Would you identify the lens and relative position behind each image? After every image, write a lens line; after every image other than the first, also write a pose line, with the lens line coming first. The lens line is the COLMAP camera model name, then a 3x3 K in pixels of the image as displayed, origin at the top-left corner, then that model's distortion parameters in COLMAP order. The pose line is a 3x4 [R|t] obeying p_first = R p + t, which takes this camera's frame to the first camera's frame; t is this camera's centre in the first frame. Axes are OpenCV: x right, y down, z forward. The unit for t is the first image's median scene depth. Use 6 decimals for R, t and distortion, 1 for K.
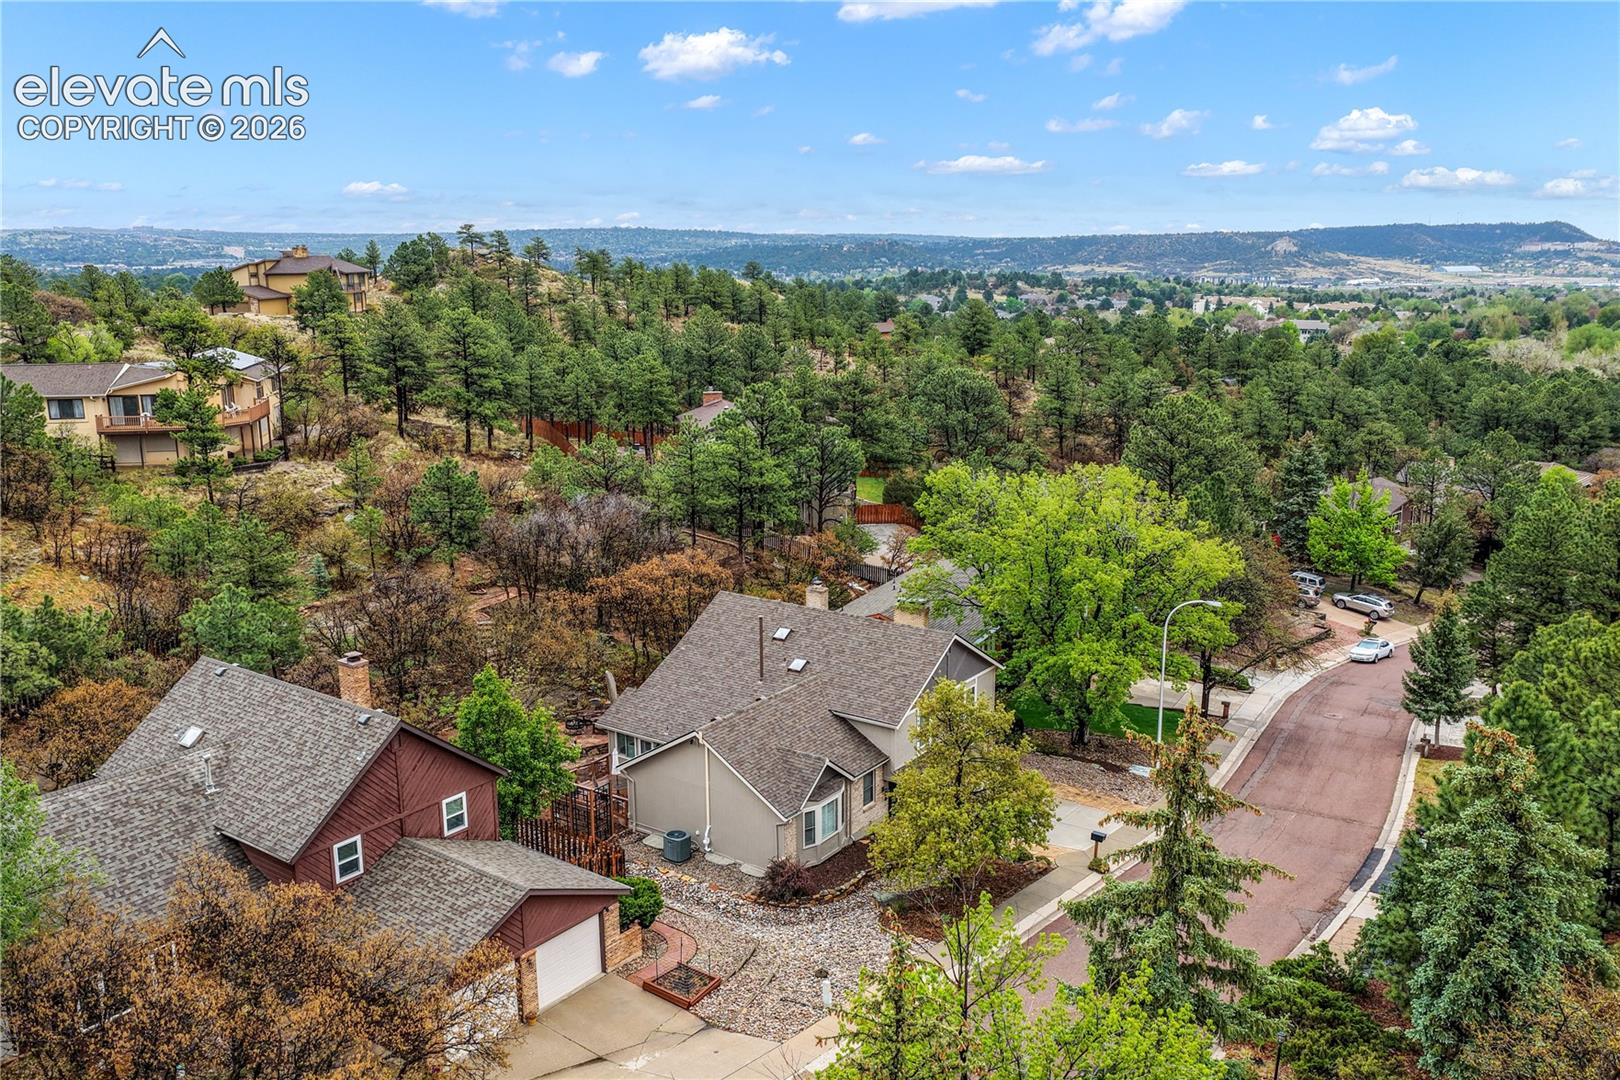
lens RADIAL K [[1334.7, 0, 810.0], [0, 1334.7, 540.0], [0, 0, 1]] dist [-0.005380, 0.011758]
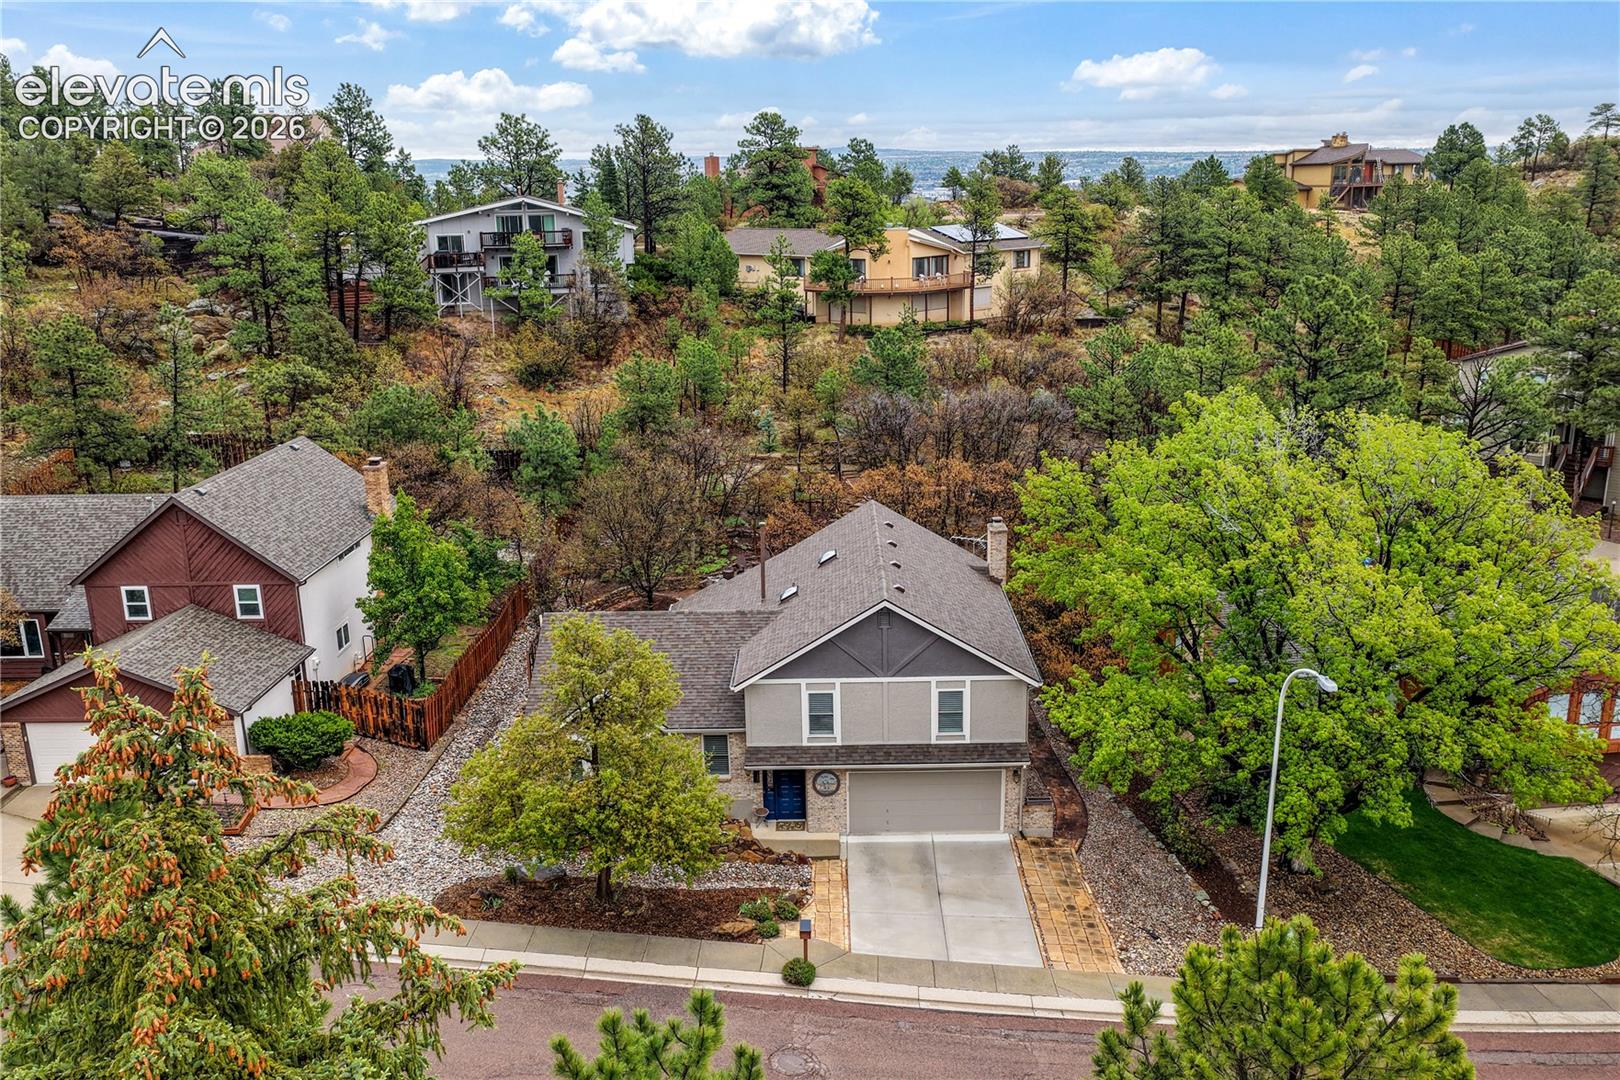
lens RADIAL K [[1334.7, 0, 810.0], [0, 1334.7, 540.0], [0, 0, 1]] dist [-0.005380, 0.011758]
pose [[0.590157, 0.214039, -0.778397, 0.195414], [-0.160324, 0.976080, 0.146844, -0.020283], [0.791209, 0.038135, 0.610356, 0.146695]]
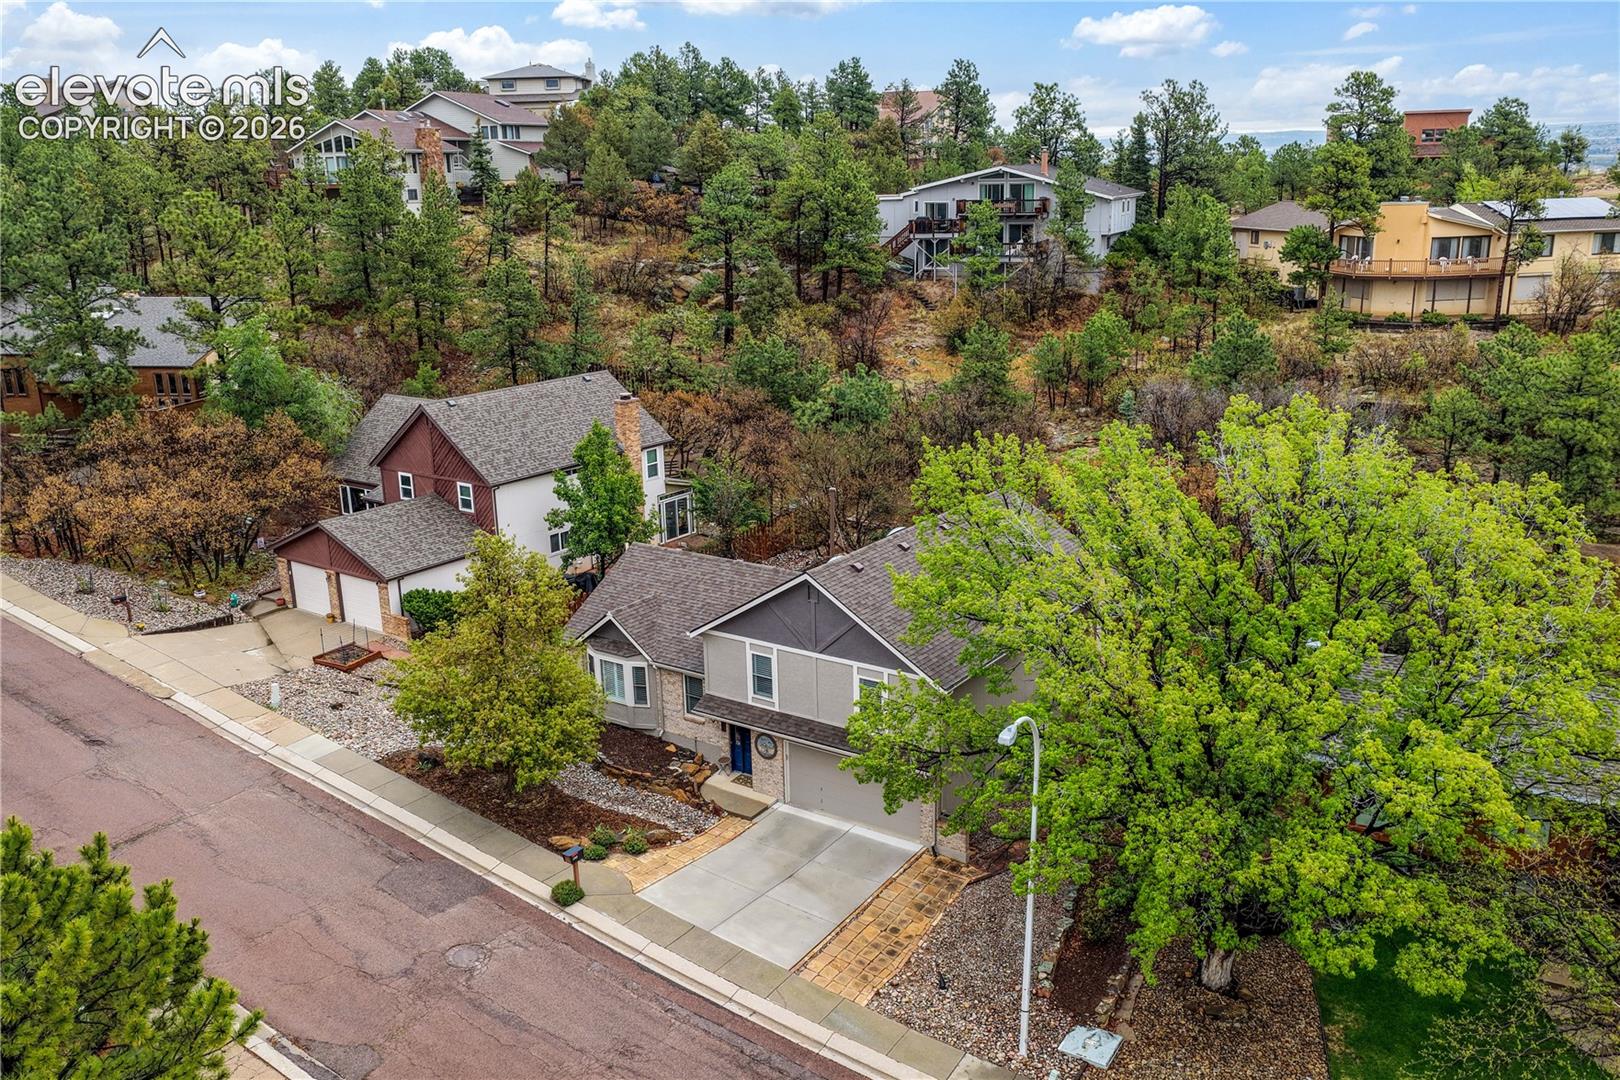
lens RADIAL K [[1334.7, 0, 810.0], [0, 1334.7, 540.0], [0, 0, 1]] dist [-0.005380, 0.011758]
pose [[0.034177, 0.280463, -0.959256, 0.237506], [-0.190115, 0.944115, 0.269263, -0.042647], [0.981167, 0.173166, 0.085587, 0.267656]]
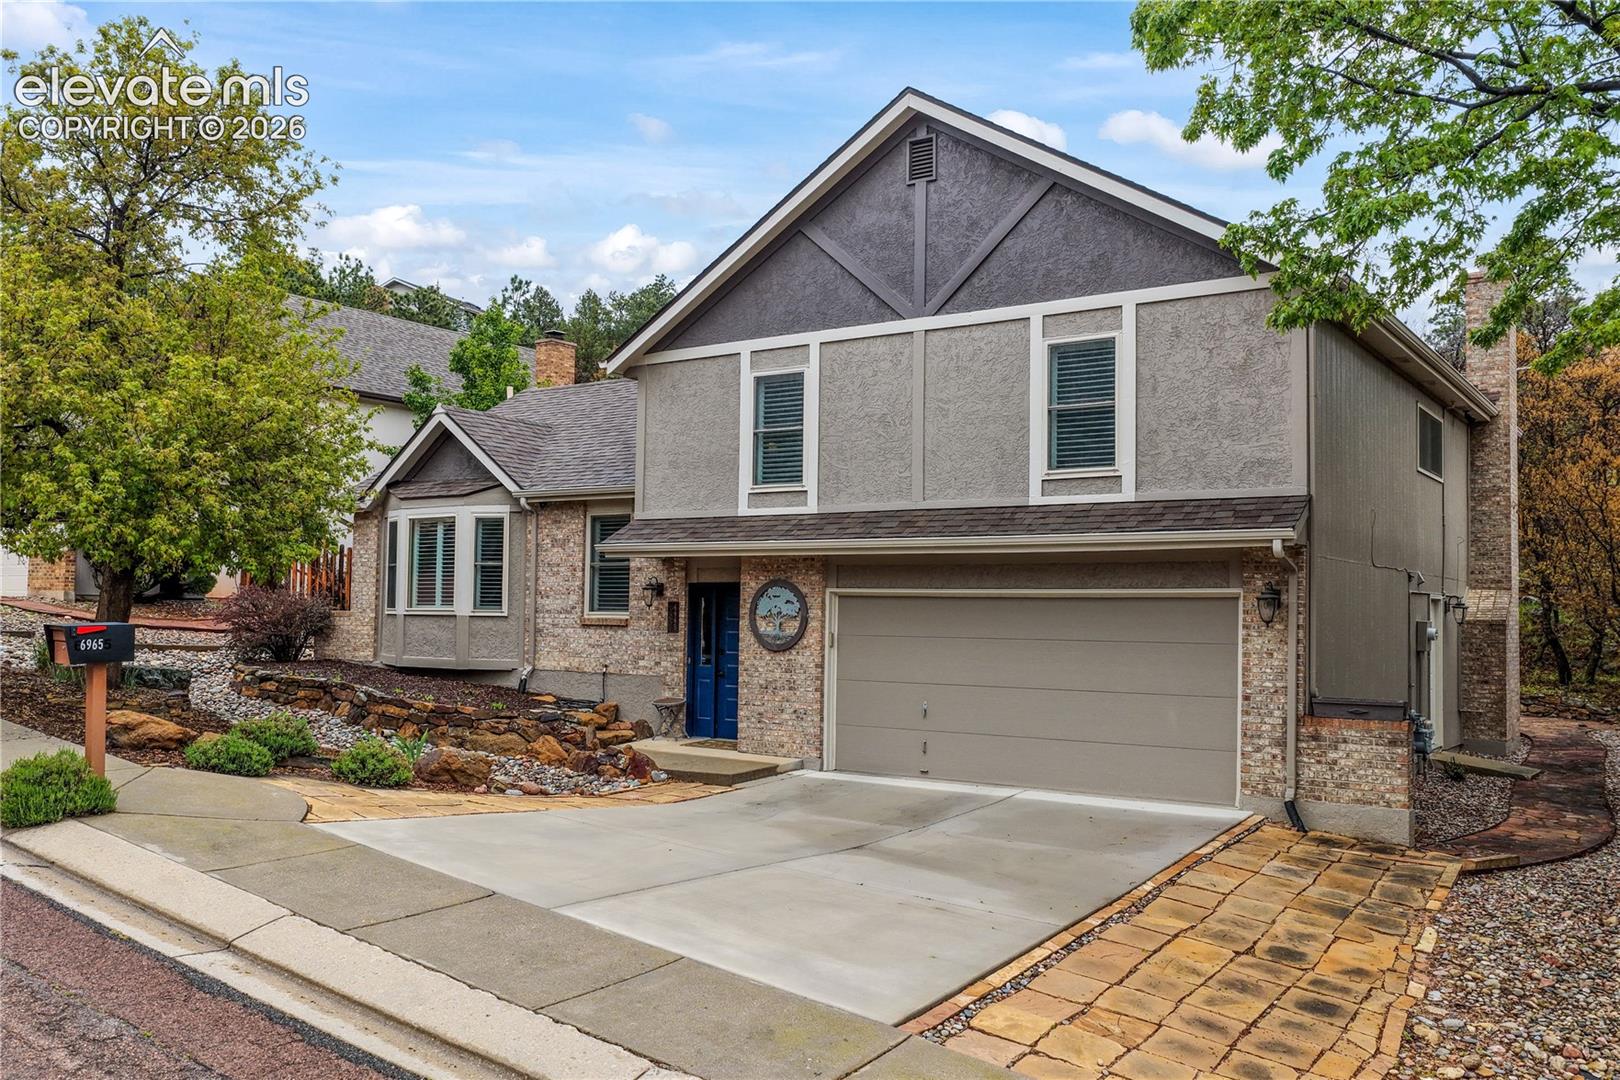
lens RADIAL K [[1334.7, 0, 810.0], [0, 1334.7, 540.0], [0, 0, 1]] dist [-0.005380, 0.011758]
pose [[0.041587, -0.036073, -0.998483, 0.119637], [-0.228193, 0.972592, -0.044642, 0.049813], [0.972727, 0.229704, 0.032215, 0.283563]]
